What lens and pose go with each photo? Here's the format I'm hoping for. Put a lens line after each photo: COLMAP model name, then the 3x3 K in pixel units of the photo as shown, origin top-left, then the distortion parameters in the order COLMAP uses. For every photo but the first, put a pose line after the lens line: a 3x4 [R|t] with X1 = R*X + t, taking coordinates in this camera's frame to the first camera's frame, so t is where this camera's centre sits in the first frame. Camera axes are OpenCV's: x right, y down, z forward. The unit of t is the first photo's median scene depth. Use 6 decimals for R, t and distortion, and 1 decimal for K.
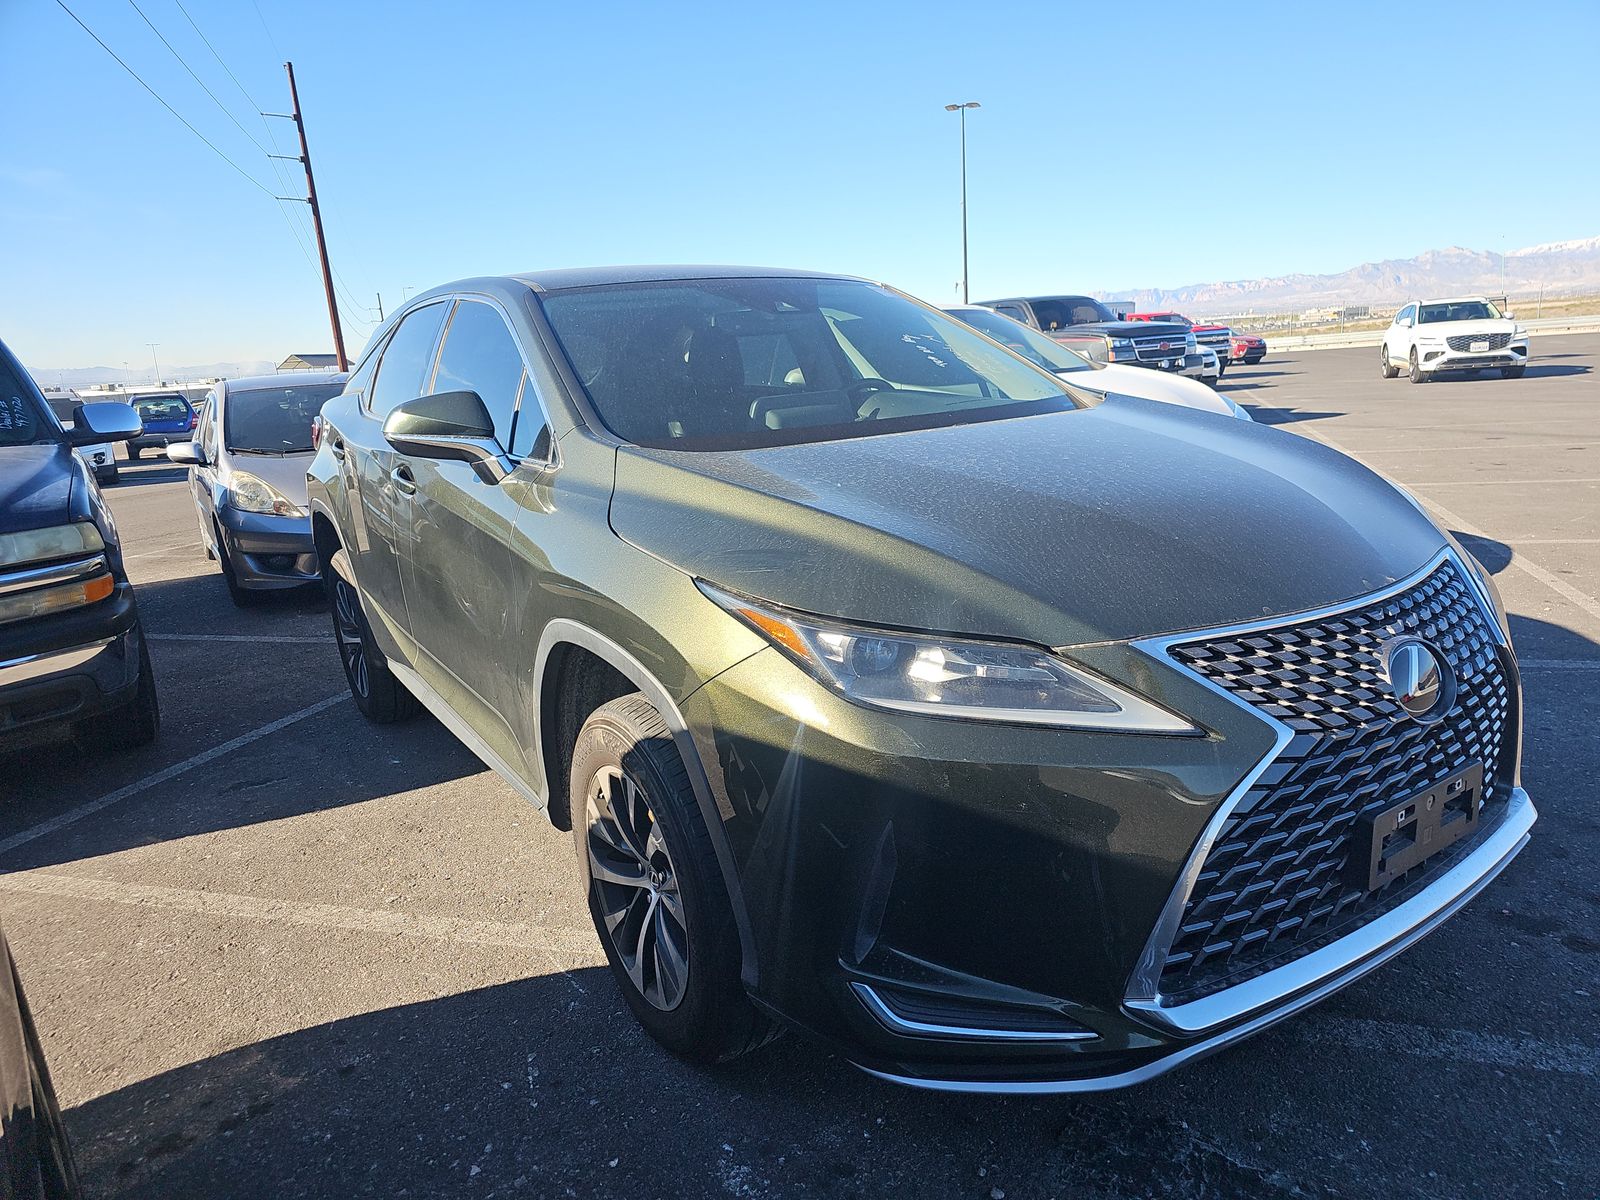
lens RADIAL K [[1092.6, 0, 801.4], [0, 1092.6, 544.5], [0, 0, 1]] dist [0.027807, -0.002062]
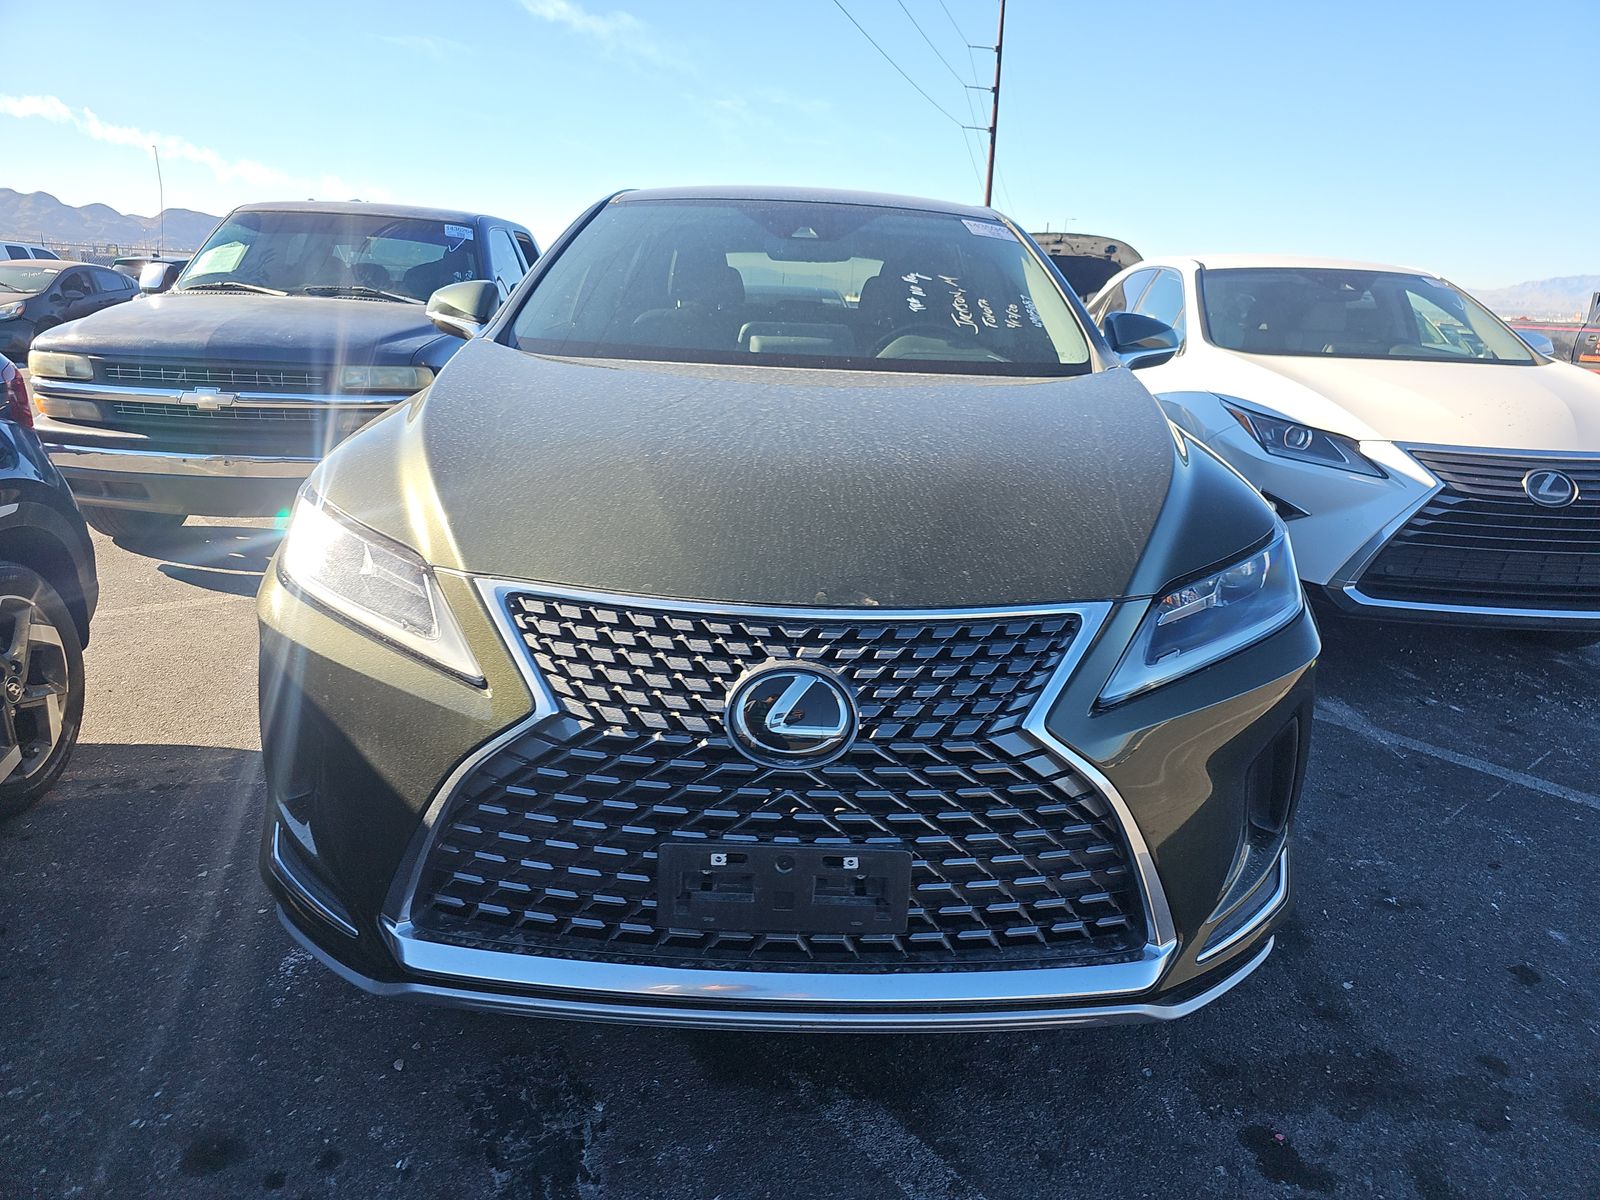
lens RADIAL K [[1092.6, 0, 801.4], [0, 1092.6, 544.5], [0, 0, 1]] dist [0.027807, -0.002062]
pose [[0.822821, 0.219784, -0.524080, 0.897083], [-0.190410, 0.975506, 0.110149, -0.087353], [0.535452, 0.009157, 0.844516, 0.292077]]
